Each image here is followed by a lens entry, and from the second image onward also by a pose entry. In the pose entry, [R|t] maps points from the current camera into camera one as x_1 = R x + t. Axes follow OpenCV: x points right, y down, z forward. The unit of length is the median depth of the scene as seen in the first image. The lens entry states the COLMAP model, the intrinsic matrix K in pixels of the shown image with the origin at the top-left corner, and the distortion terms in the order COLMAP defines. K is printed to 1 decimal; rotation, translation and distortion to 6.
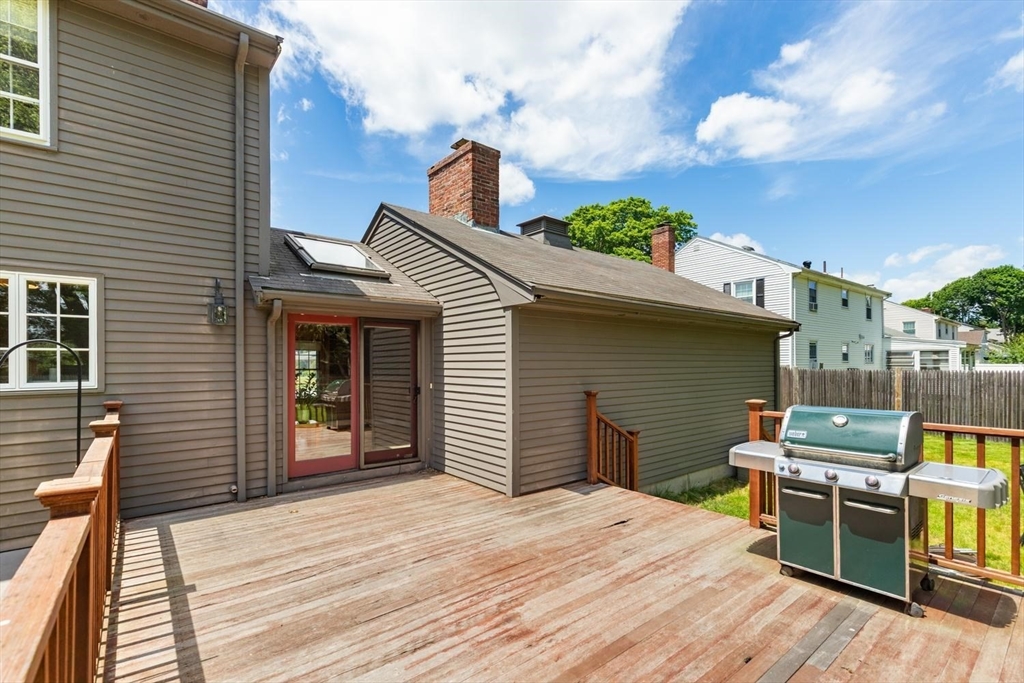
lens RADIAL K [[466.1, 0, 515.5], [0, 466.1, 366.0], [0, 0, 1]] dist [0.000515, -0.000028]
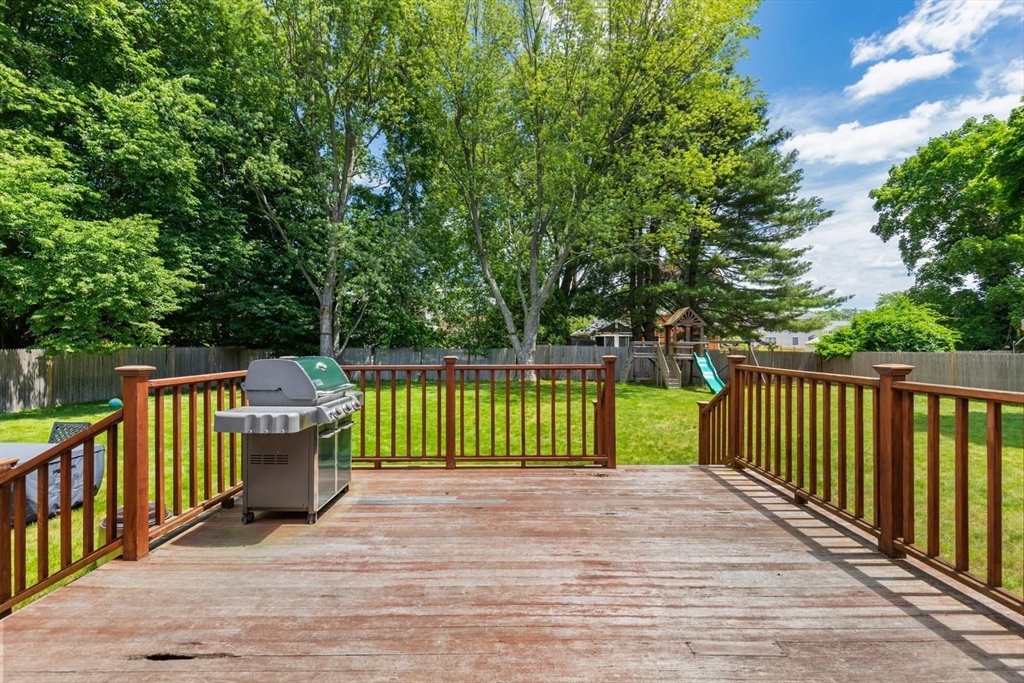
lens RADIAL K [[474.0, 0, 512.0], [0, 474.0, 341.5], [0, 0, 1]] dist [0.000501, -0.000038]
pose [[-0.781839, 0.007256, 0.623438, -0.449685], [0.007391, 0.999970, -0.002370, 0.070508], [-0.623437, 0.002755, -0.781869, 1.720630]]
